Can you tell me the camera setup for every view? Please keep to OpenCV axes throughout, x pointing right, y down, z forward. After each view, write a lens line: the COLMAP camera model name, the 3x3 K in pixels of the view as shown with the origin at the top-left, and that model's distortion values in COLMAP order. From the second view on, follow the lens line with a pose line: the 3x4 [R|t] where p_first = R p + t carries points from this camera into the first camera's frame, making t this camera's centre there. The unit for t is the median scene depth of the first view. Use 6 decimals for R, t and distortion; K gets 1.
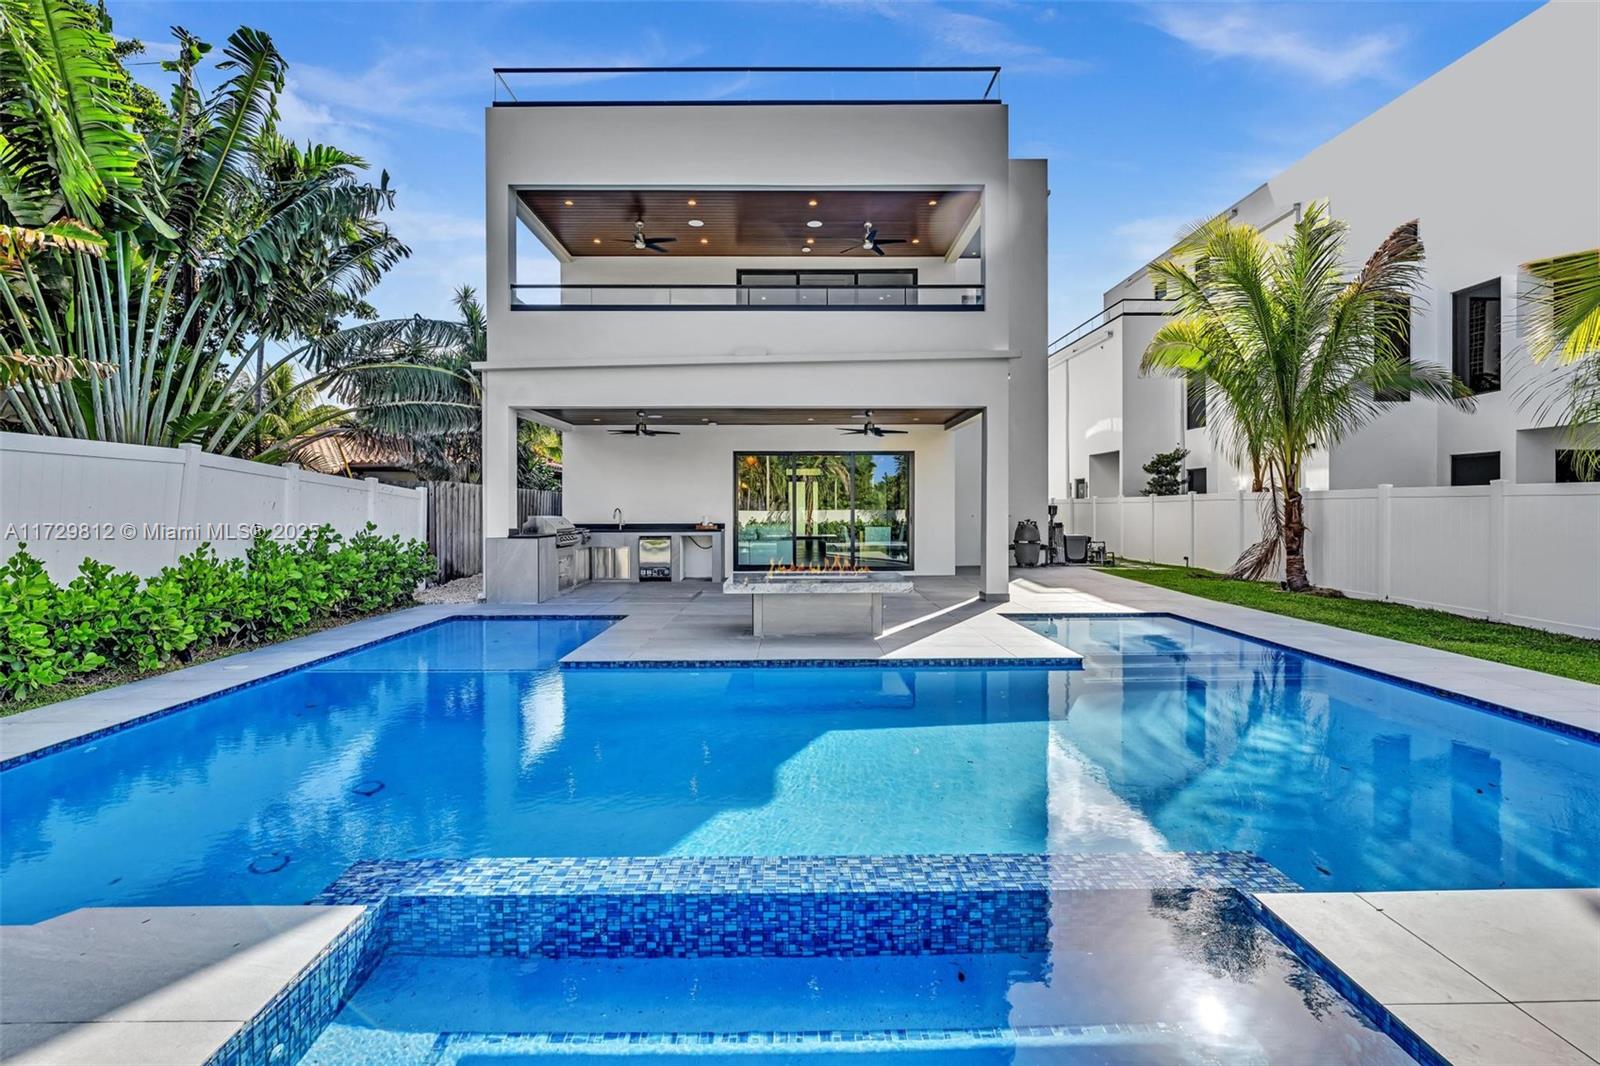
lens RADIAL K [[744.3, 0, 796.4], [0, 744.3, 519.9], [0, 0, 1]] dist [-0.003262, -0.000045]
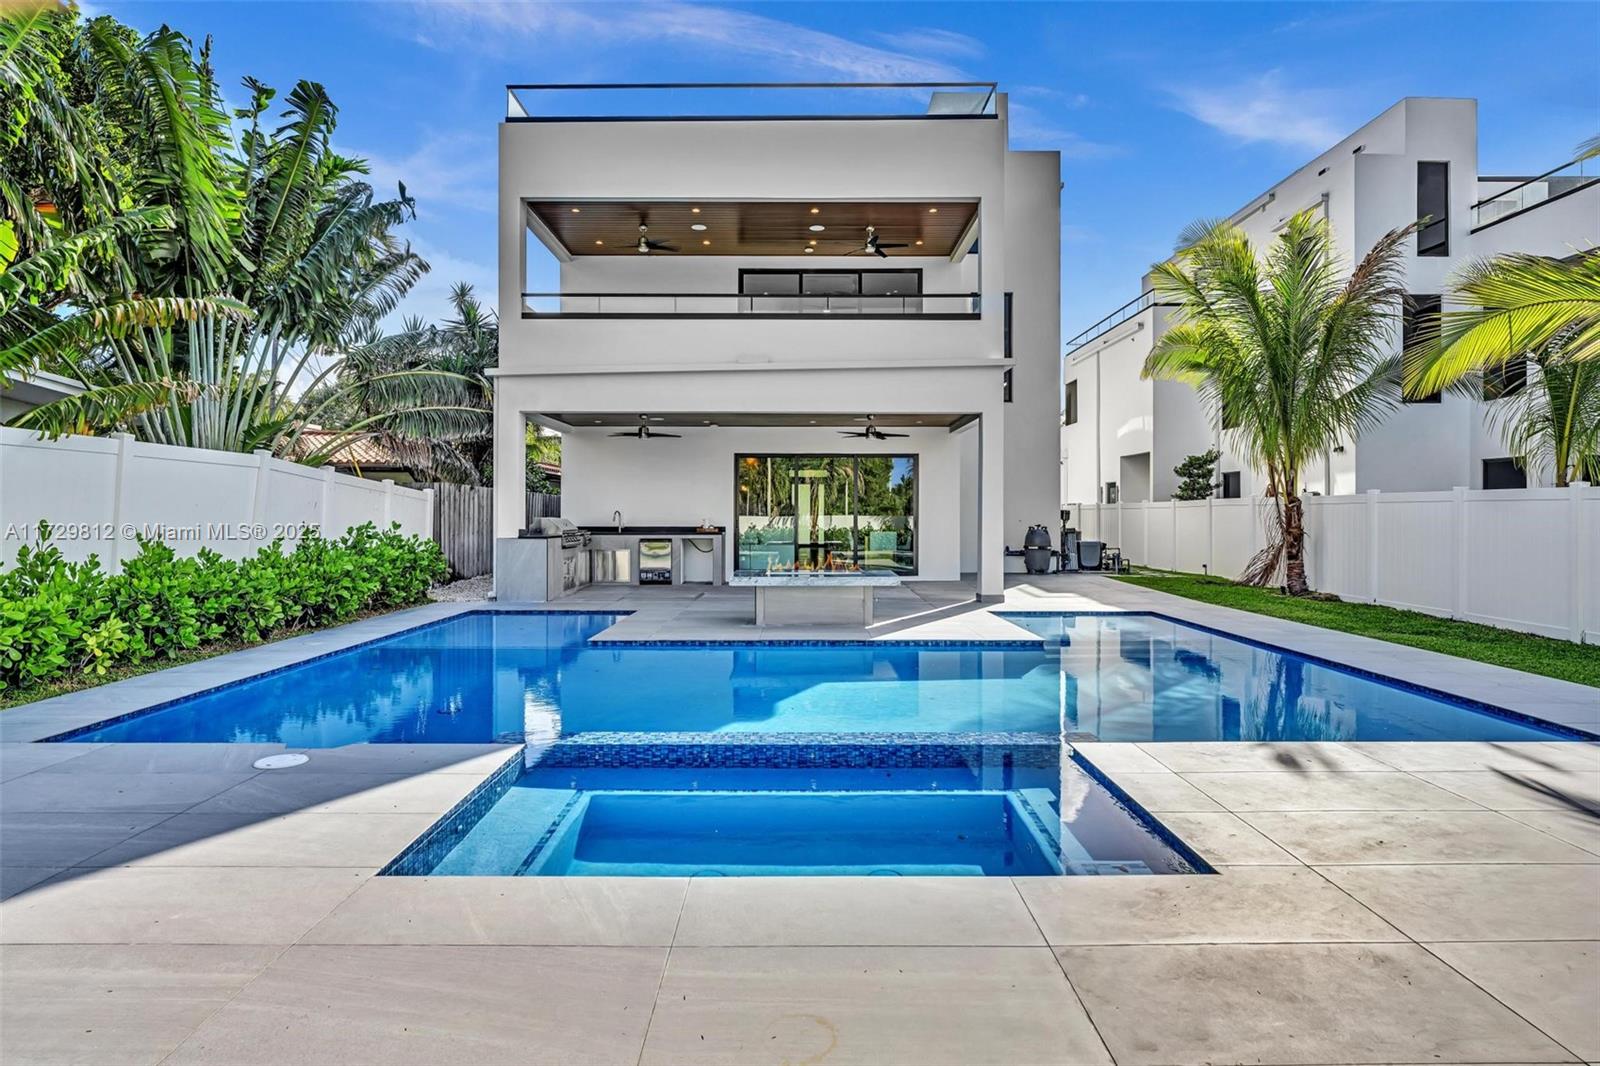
lens RADIAL K [[920.4, 0, 805.2], [0, 920.4, 525.7], [0, 0, 1]] dist [0.006768, 0.000229]
pose [[0.999993, 0.003621, 0.000972, 0.009570], [-0.003615, 0.999977, -0.005686, 0.011633], [-0.000993, 0.005682, 0.999983, -0.258542]]
